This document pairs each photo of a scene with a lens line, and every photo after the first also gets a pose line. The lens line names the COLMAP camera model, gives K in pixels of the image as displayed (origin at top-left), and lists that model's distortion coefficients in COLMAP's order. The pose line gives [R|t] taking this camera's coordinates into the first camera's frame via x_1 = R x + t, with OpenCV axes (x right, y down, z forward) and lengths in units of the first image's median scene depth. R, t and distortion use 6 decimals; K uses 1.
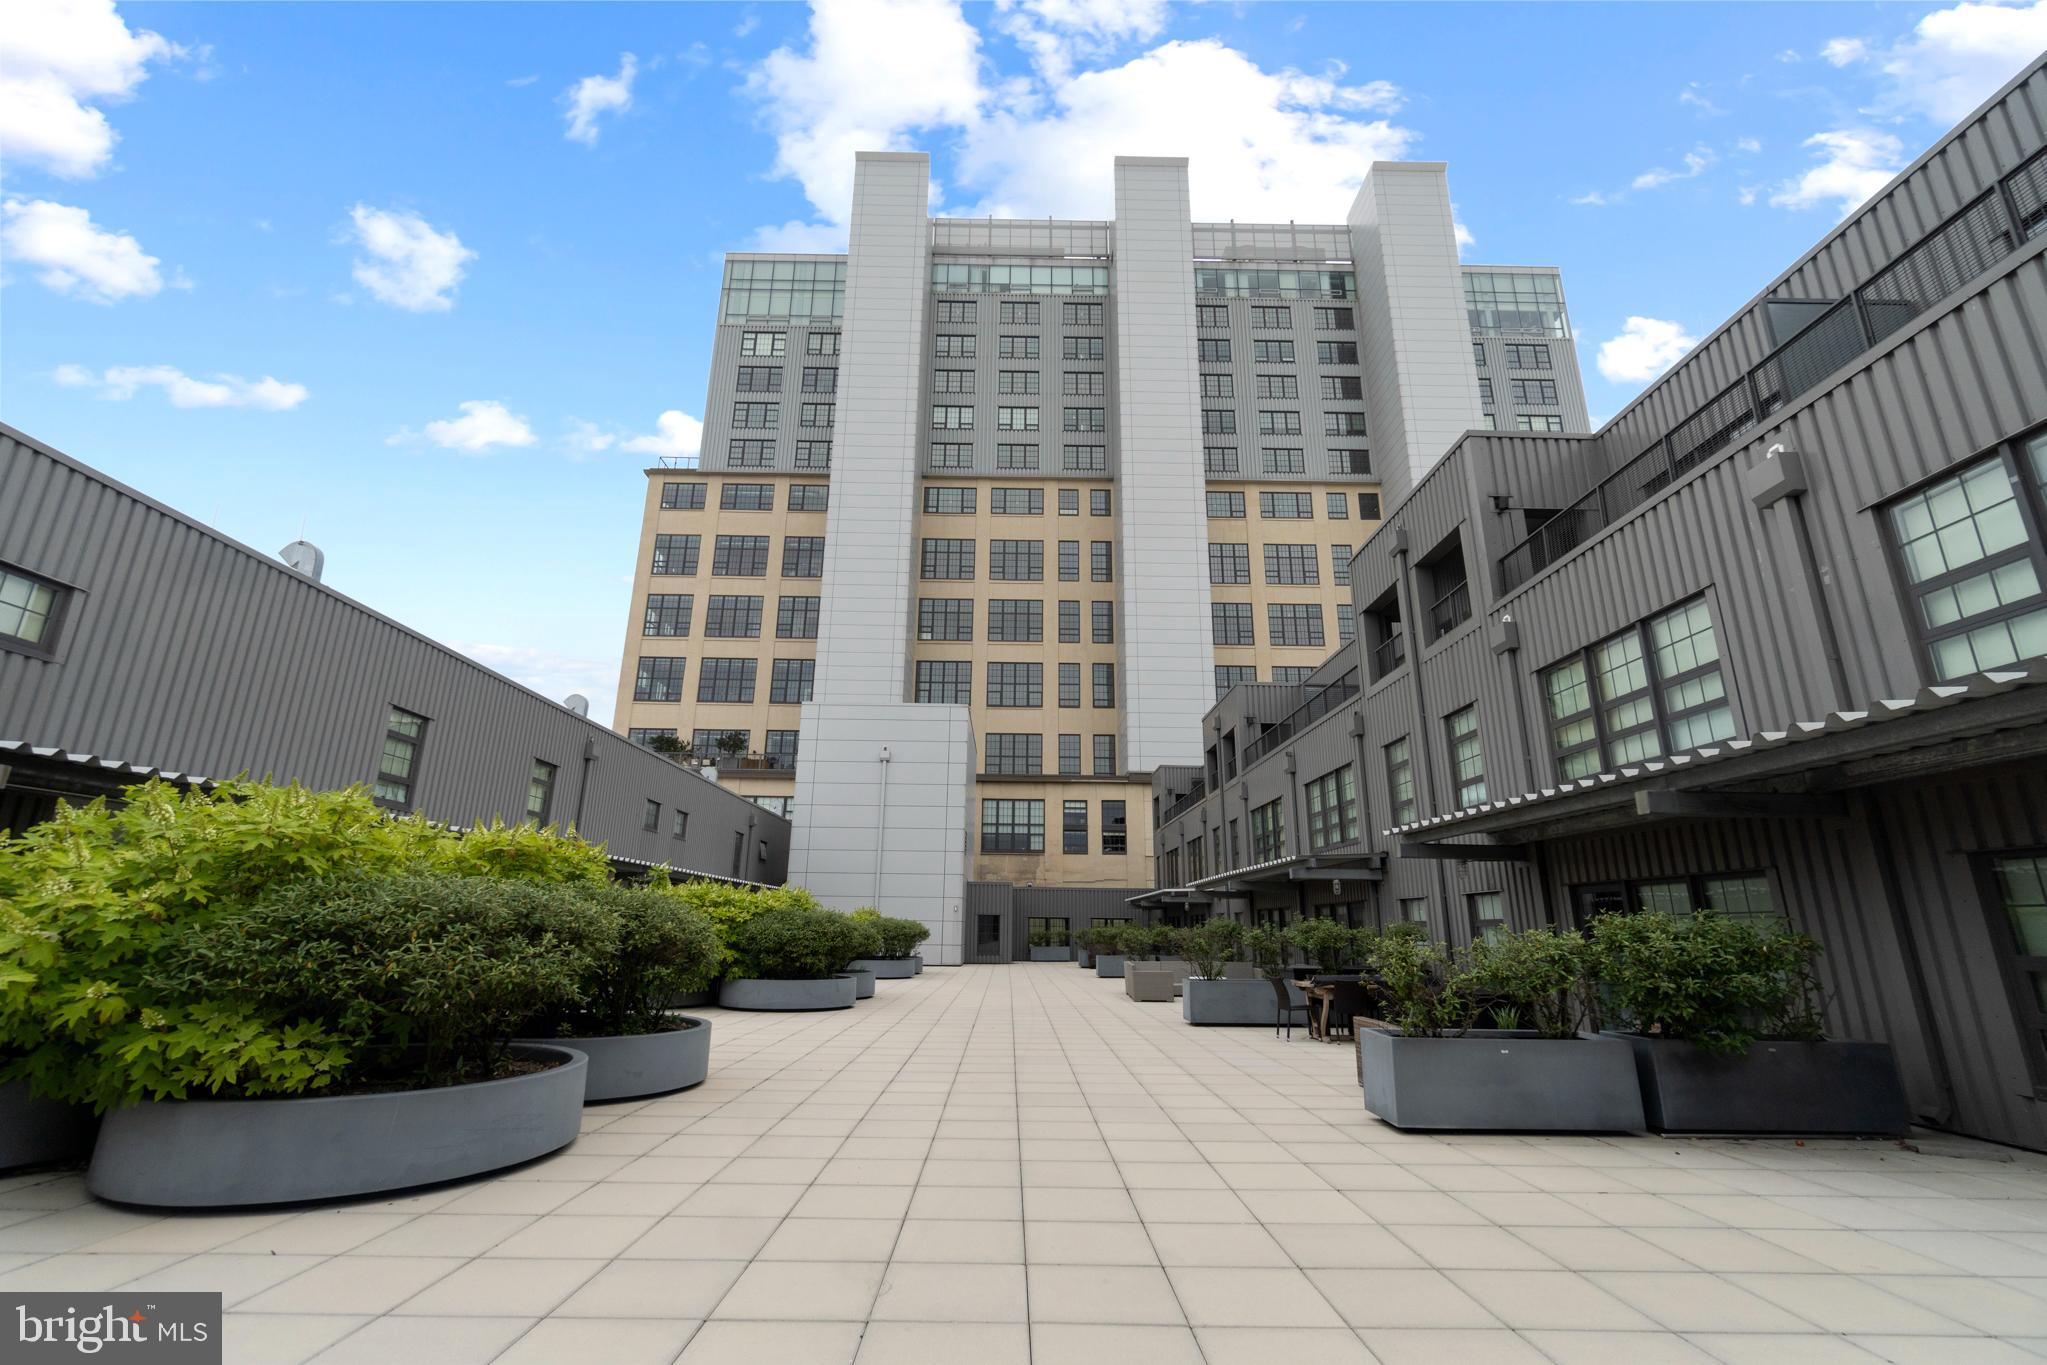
lens RADIAL K [[879.0, 0, 1015.6], [0, 879.0, 677.0], [0, 0, 1]] dist [-0.000525, 0.000097]
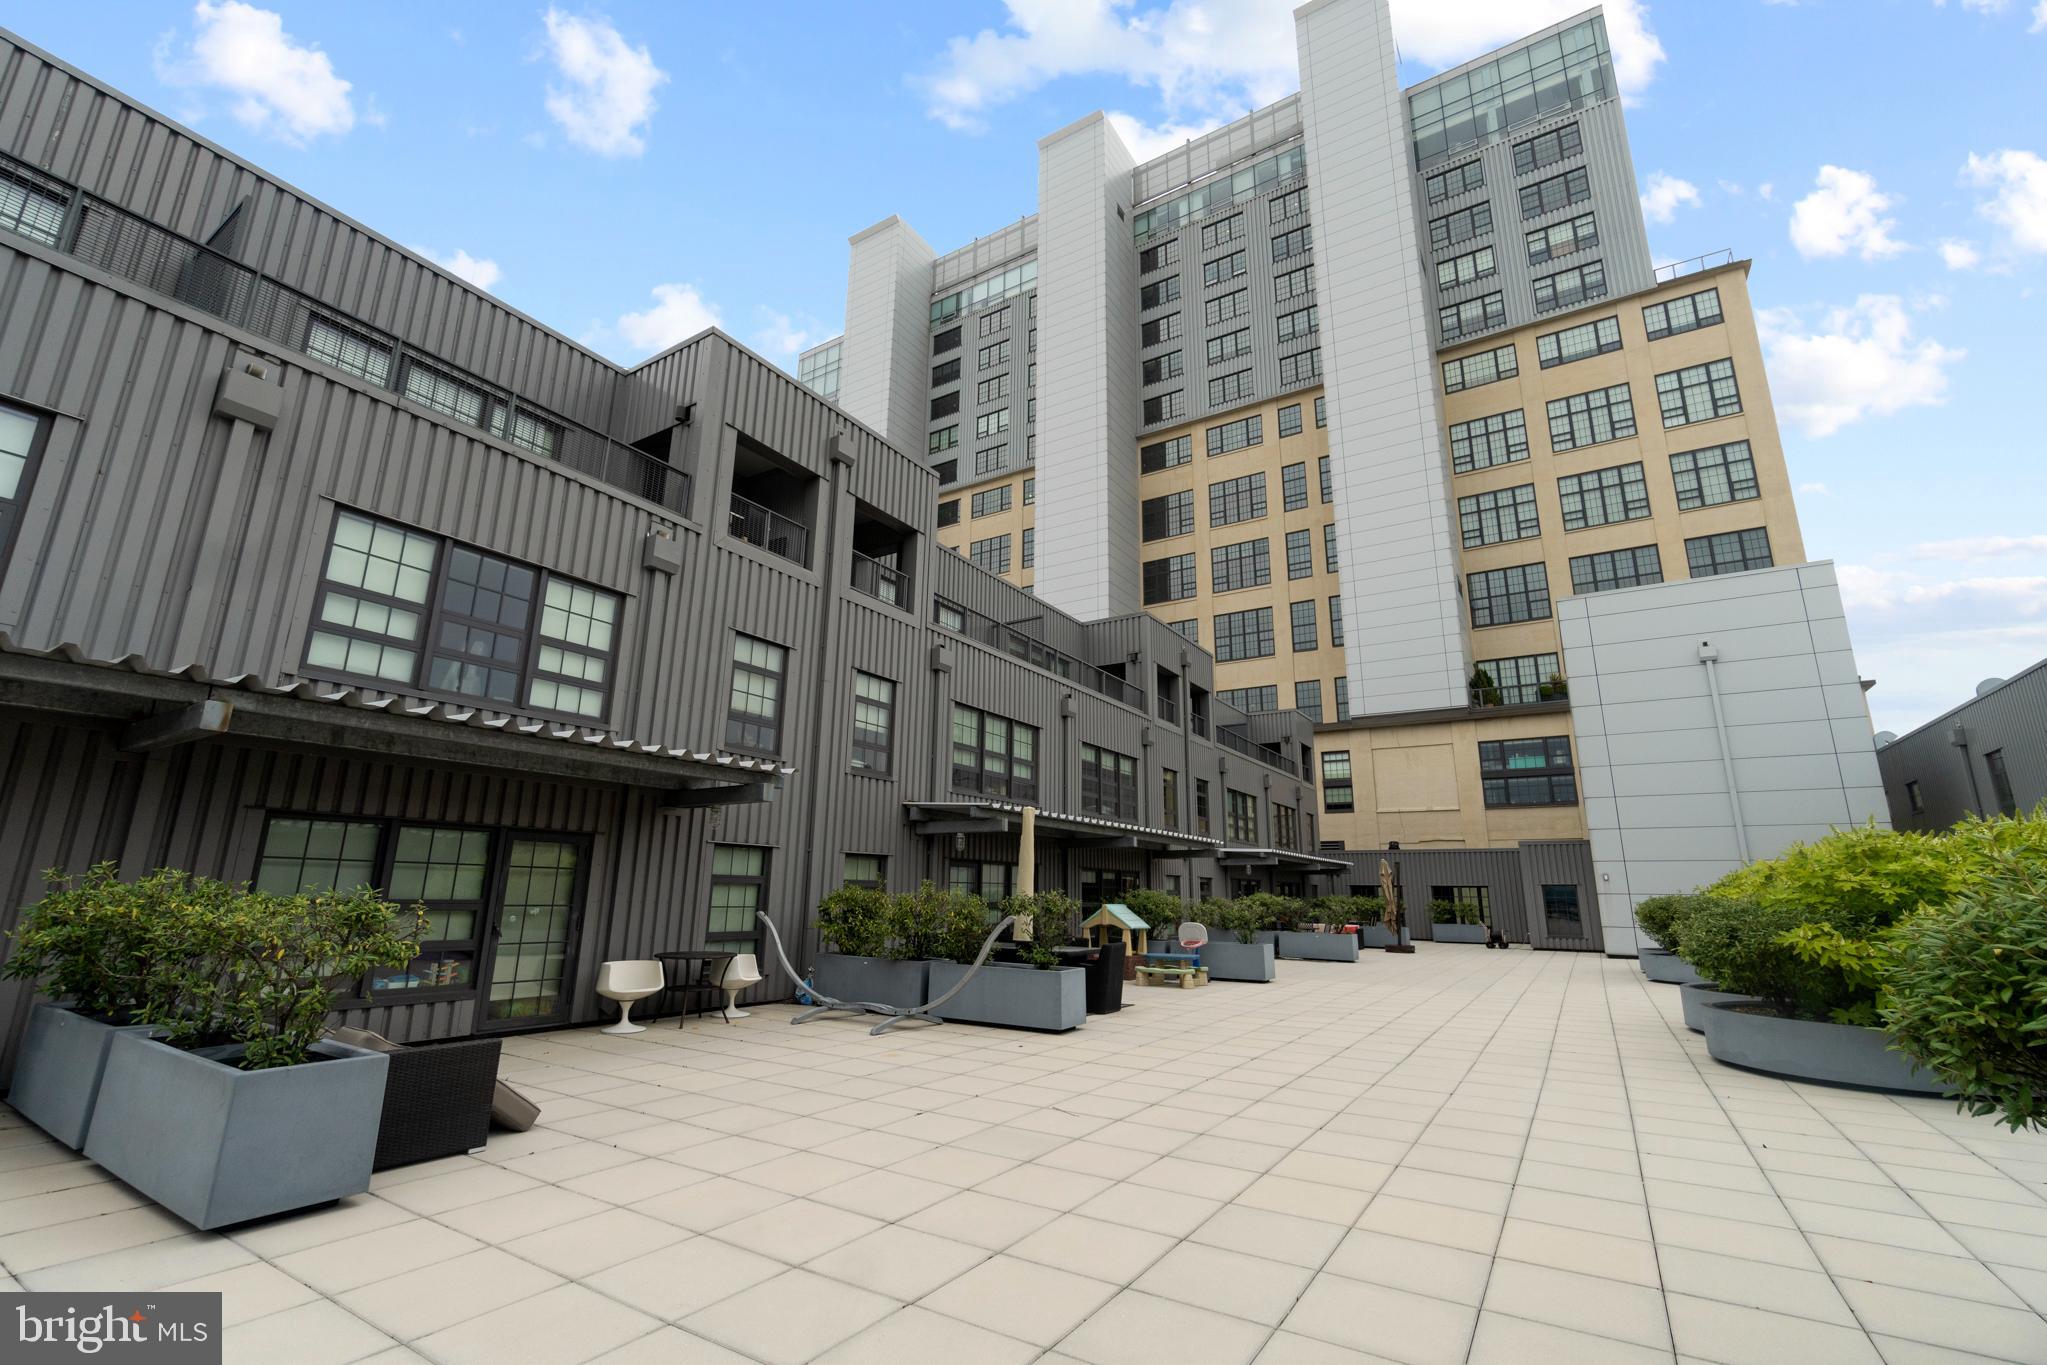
lens RADIAL K [[879.0, 0, 1015.6], [0, 879.0, 677.0], [0, 0, 1]] dist [-0.000525, 0.000097]
pose [[0.810696, -0.131169, -0.570584, 0.003626], [0.147400, 0.988915, -0.017909, 0.064534], [0.566608, -0.069585, 0.821044, 0.214655]]
